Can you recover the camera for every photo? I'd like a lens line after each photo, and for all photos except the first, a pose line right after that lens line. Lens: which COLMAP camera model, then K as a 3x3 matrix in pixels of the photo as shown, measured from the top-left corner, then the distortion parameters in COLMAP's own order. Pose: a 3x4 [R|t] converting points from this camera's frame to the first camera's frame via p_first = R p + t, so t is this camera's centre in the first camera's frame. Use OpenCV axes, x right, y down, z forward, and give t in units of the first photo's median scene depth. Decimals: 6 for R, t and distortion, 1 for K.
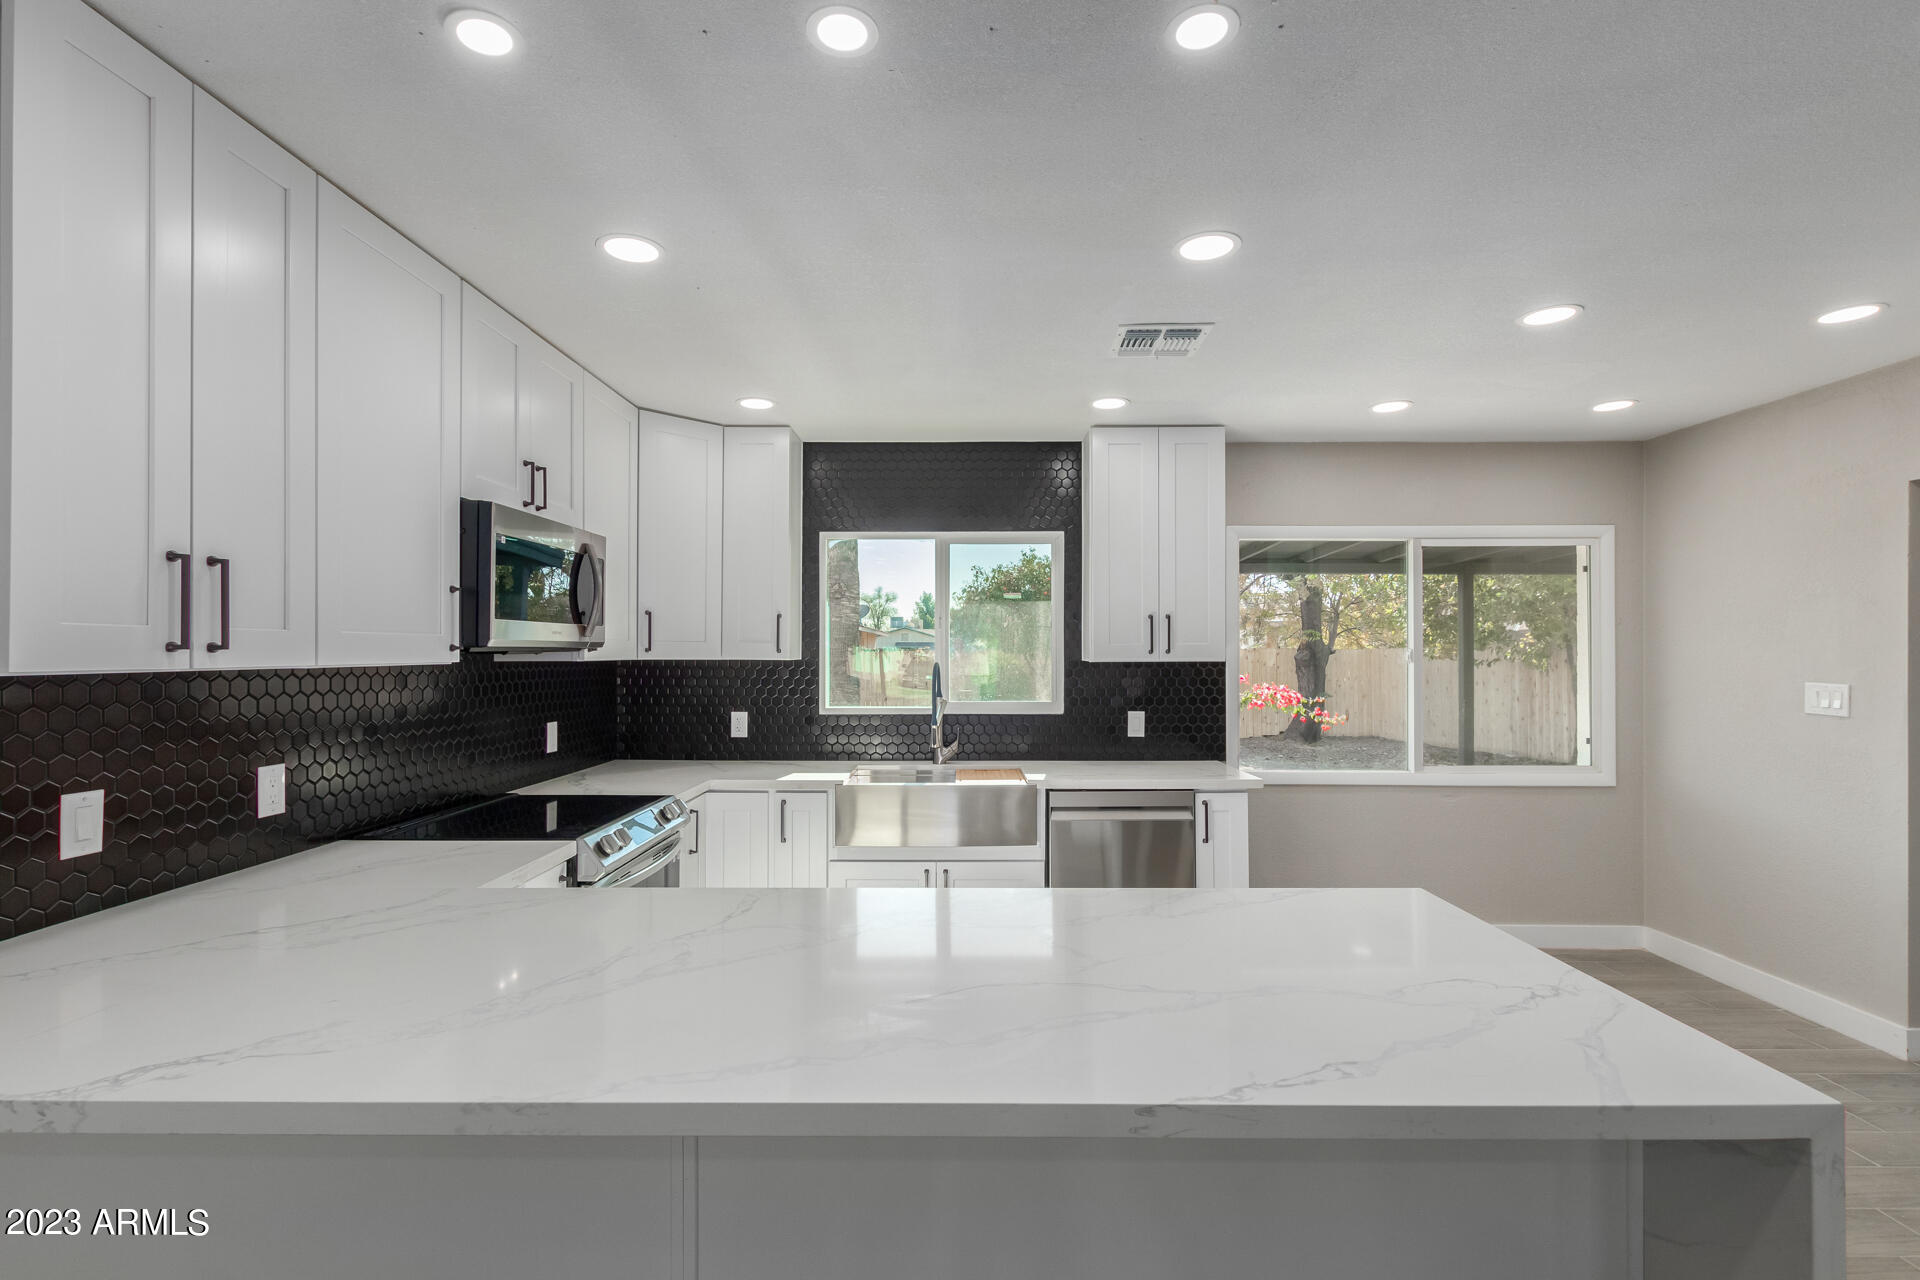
lens RADIAL K [[876.5, 0, 954.4], [0, 876.5, 646.7], [0, 0, 1]] dist [0.000641, -0.000455]
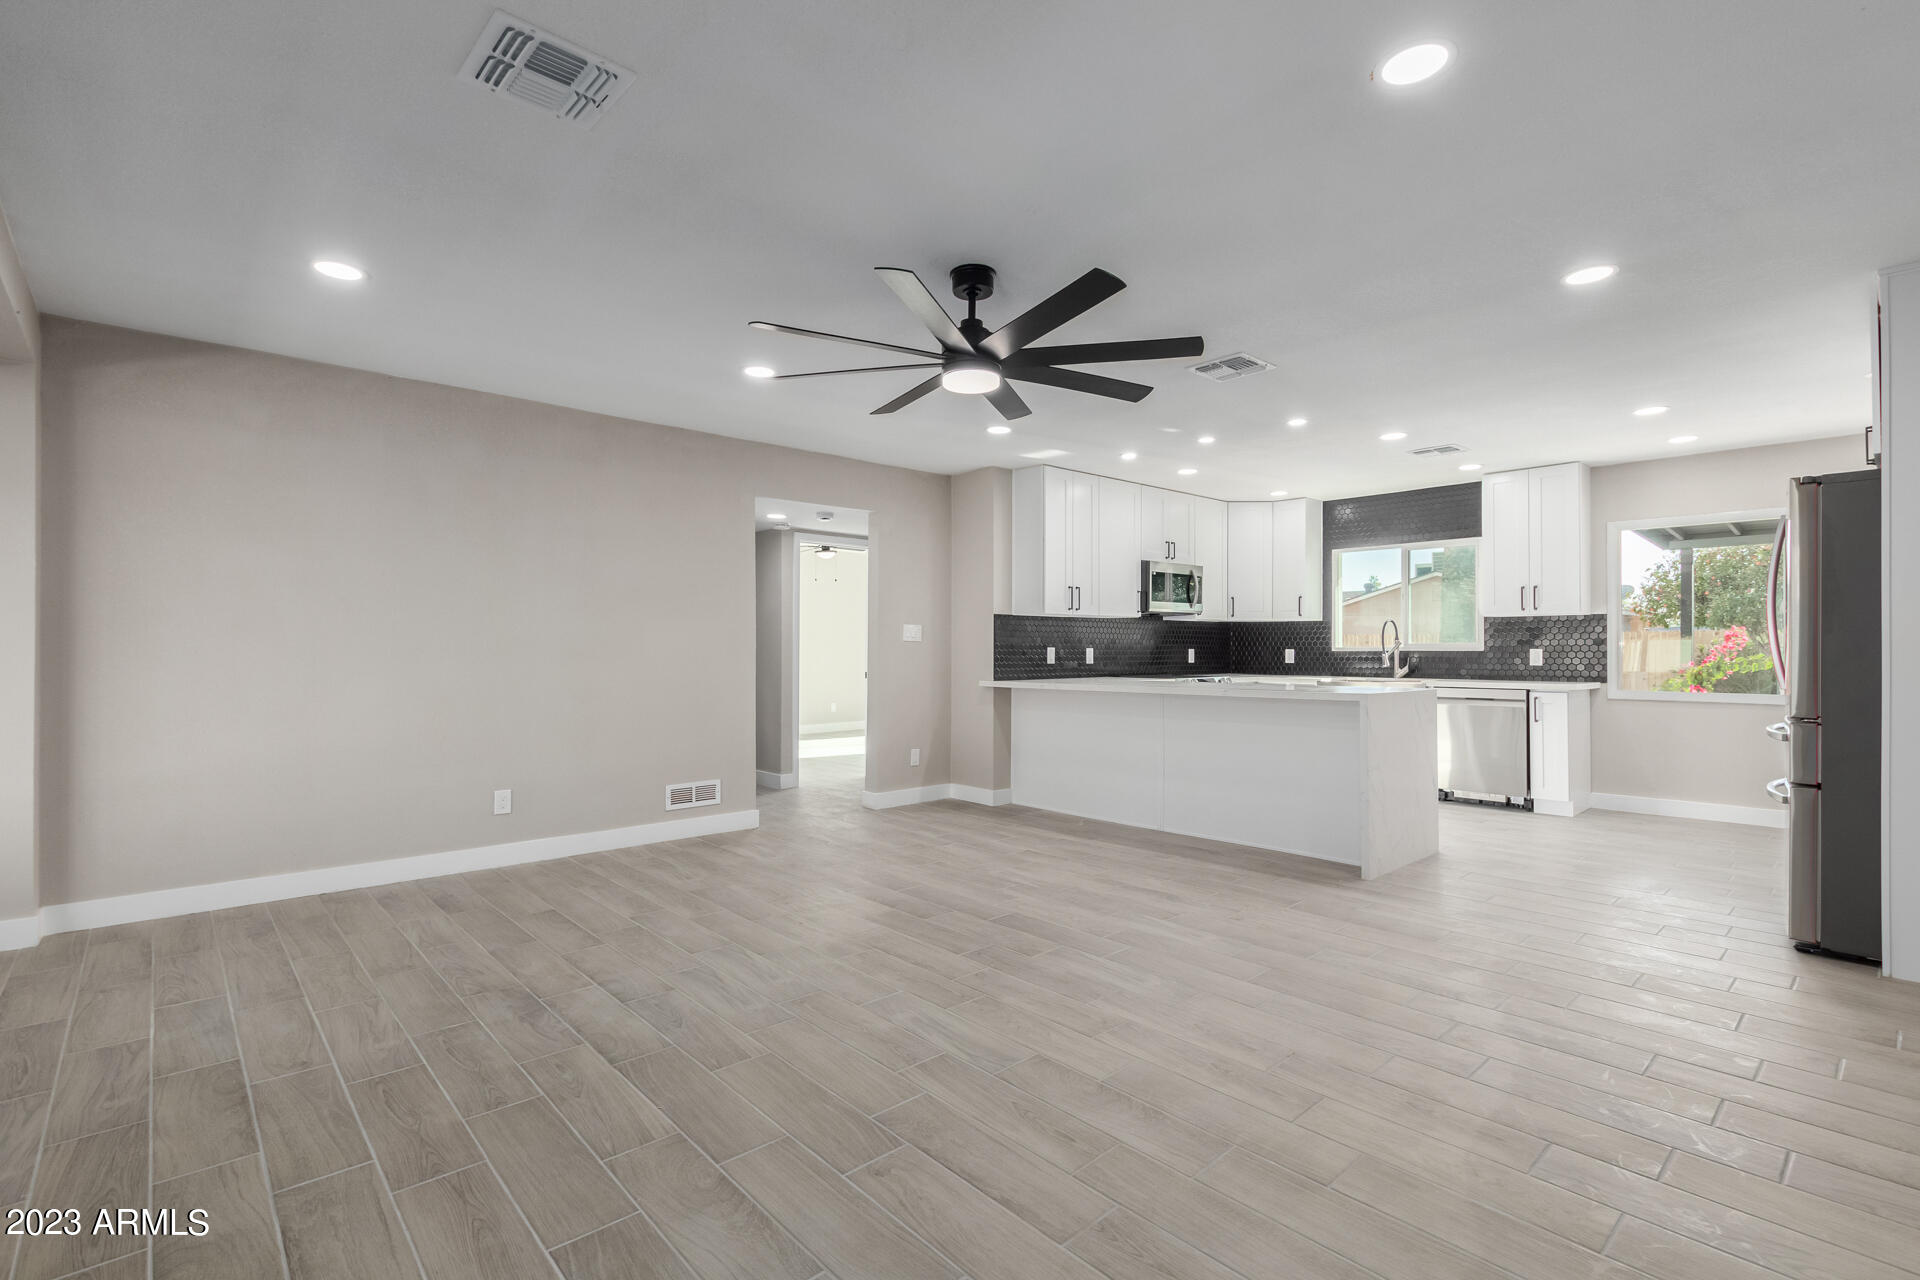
lens RADIAL K [[876.5, 0, 960.4], [0, 876.5, 648.6], [0, 0, 1]] dist [0.000641, -0.000455]
pose [[0.685125, 0.000355, -0.728425, 0.739869], [0.004964, 0.999974, 0.005157, 0.068980], [0.728408, -0.007149, 0.685106, -0.924278]]
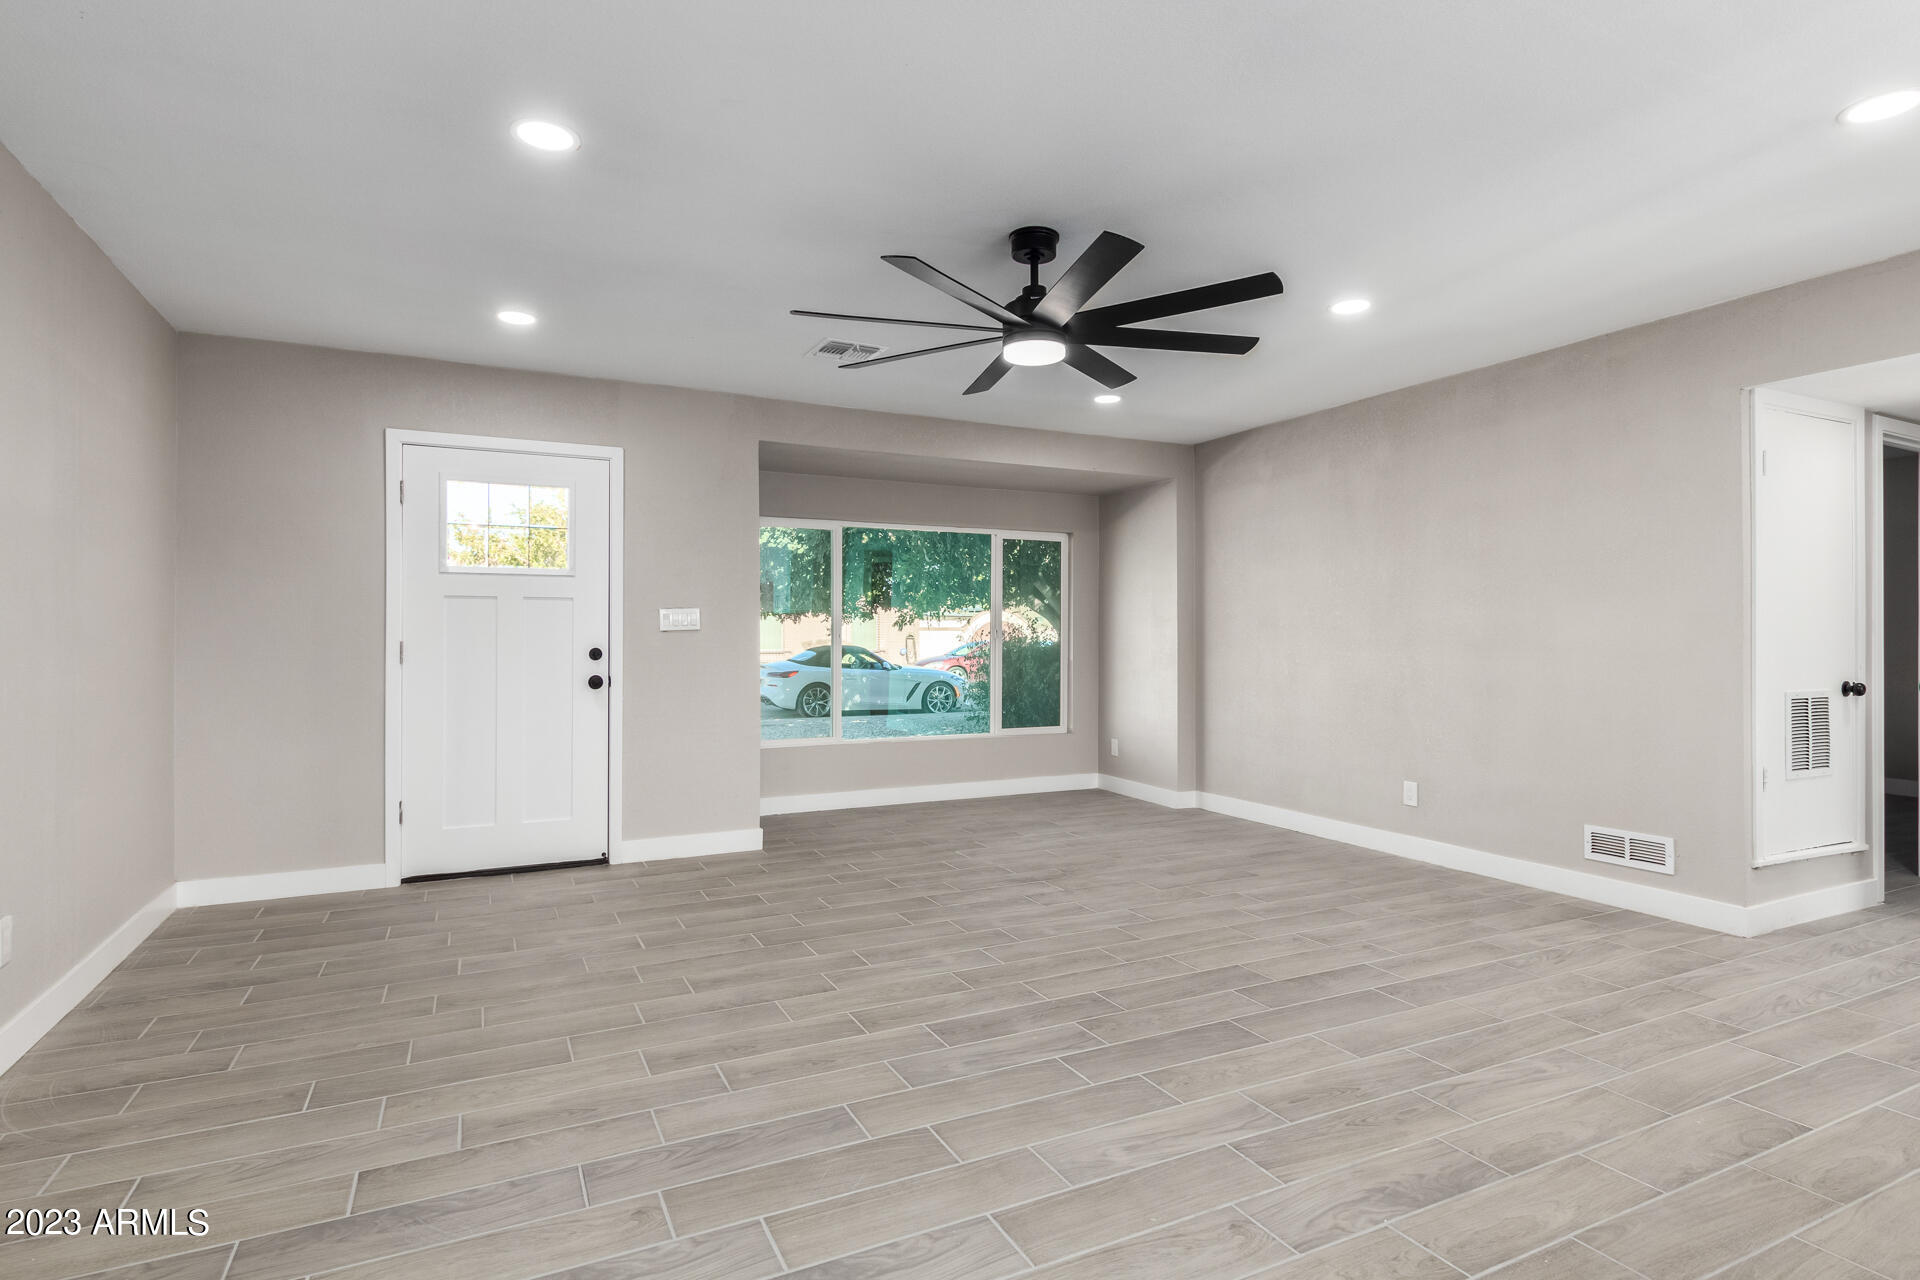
lens RADIAL K [[973.8, 0, 940.5], [0, 973.8, 620.0], [0, 0, 1]] dist [0.003165, -0.001686]
pose [[-0.895996, -0.008487, -0.443981, 0.599169], [0.003752, 0.999637, -0.026681, 0.078928], [0.444046, -0.025572, -0.895639, 0.372618]]
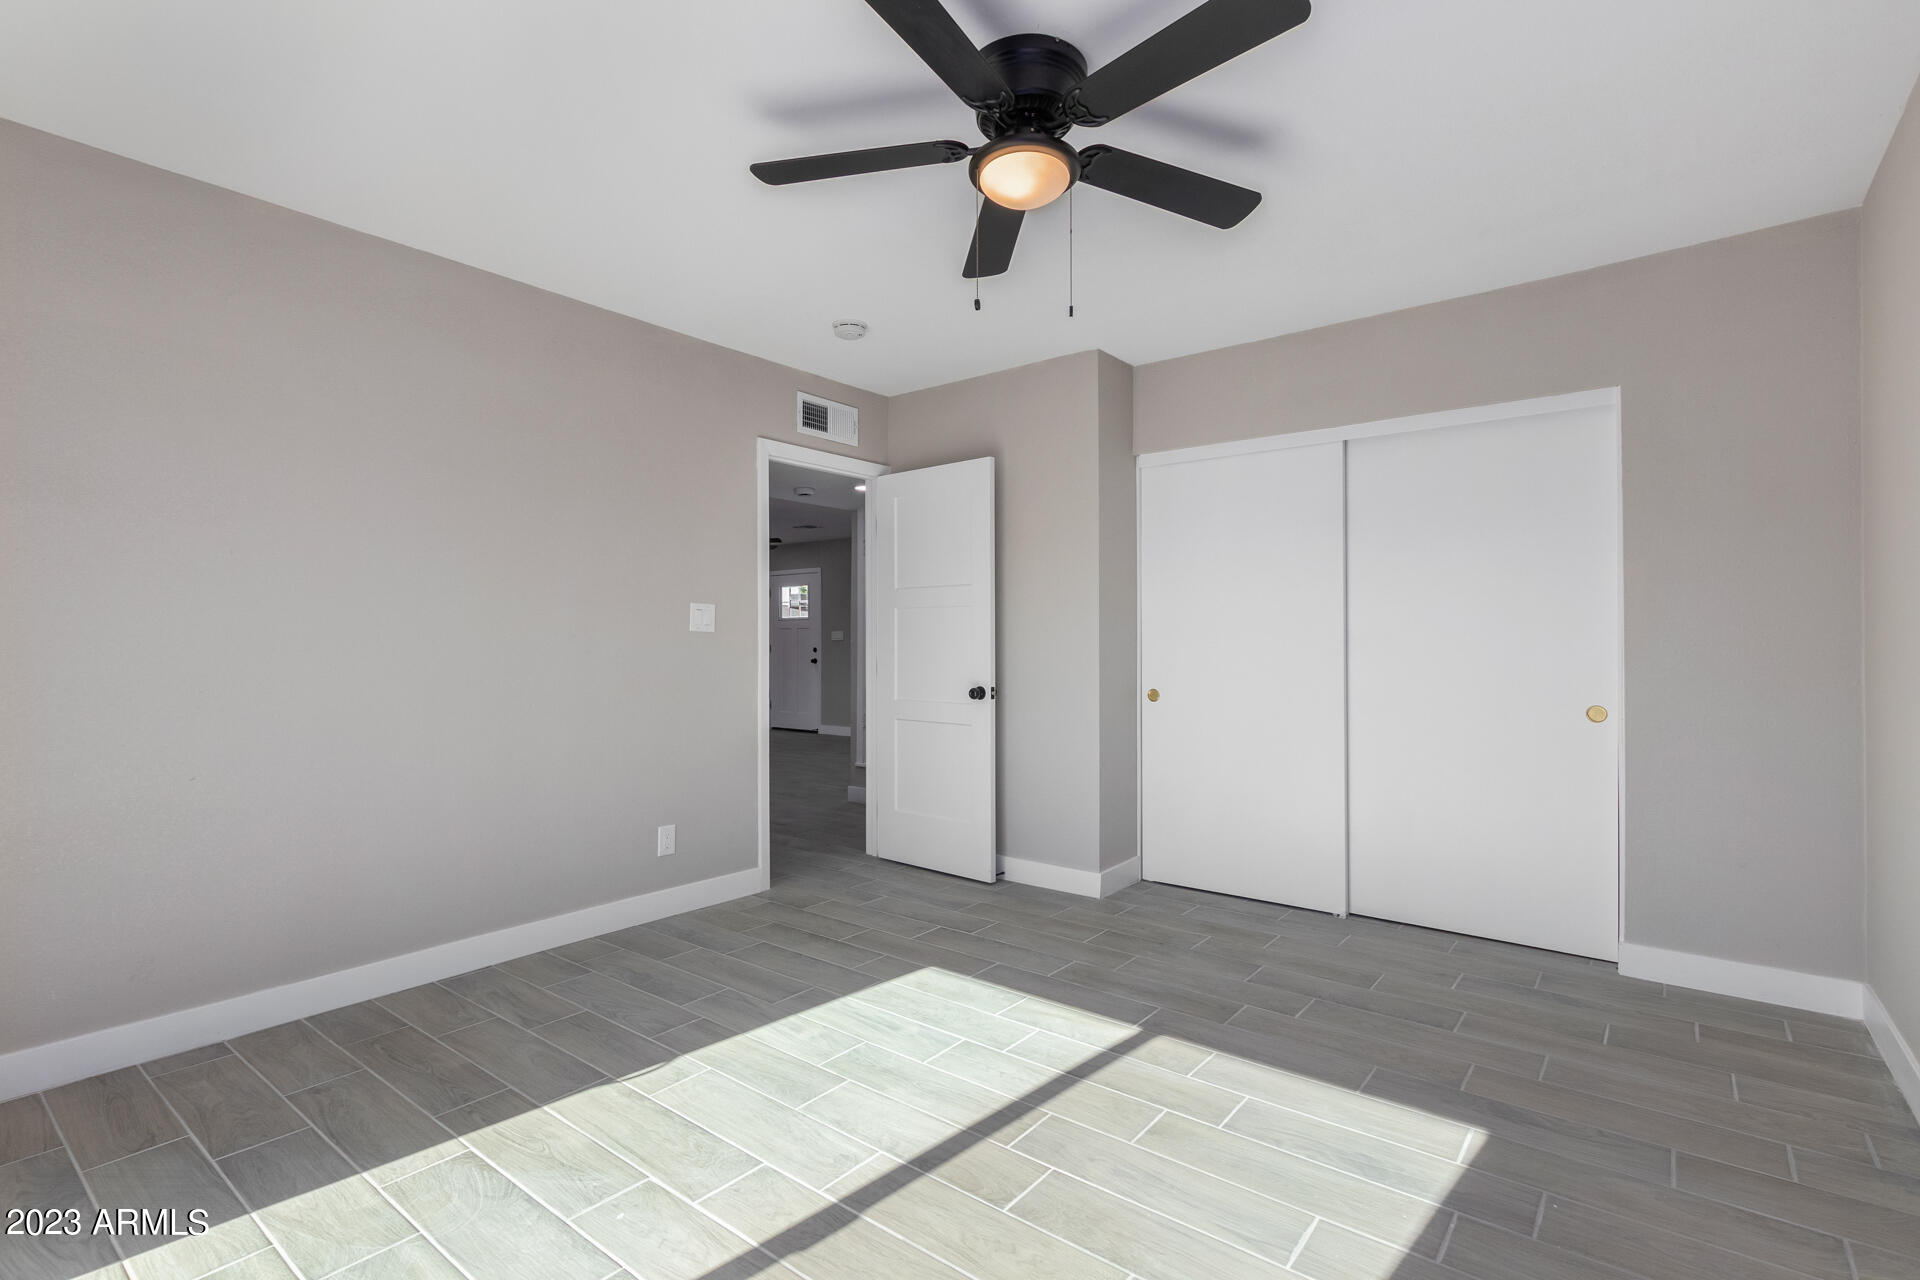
lens RADIAL K [[876.5, 0, 962.6], [0, 876.5, 646.1], [0, 0, 1]] dist [0.000641, -0.000455]
pose [[-0.796397, -0.013870, 0.604615, -1.773481], [-0.013915, 0.999893, 0.004608, 0.053942], [-0.604614, -0.004743, -0.796504, 1.057608]]
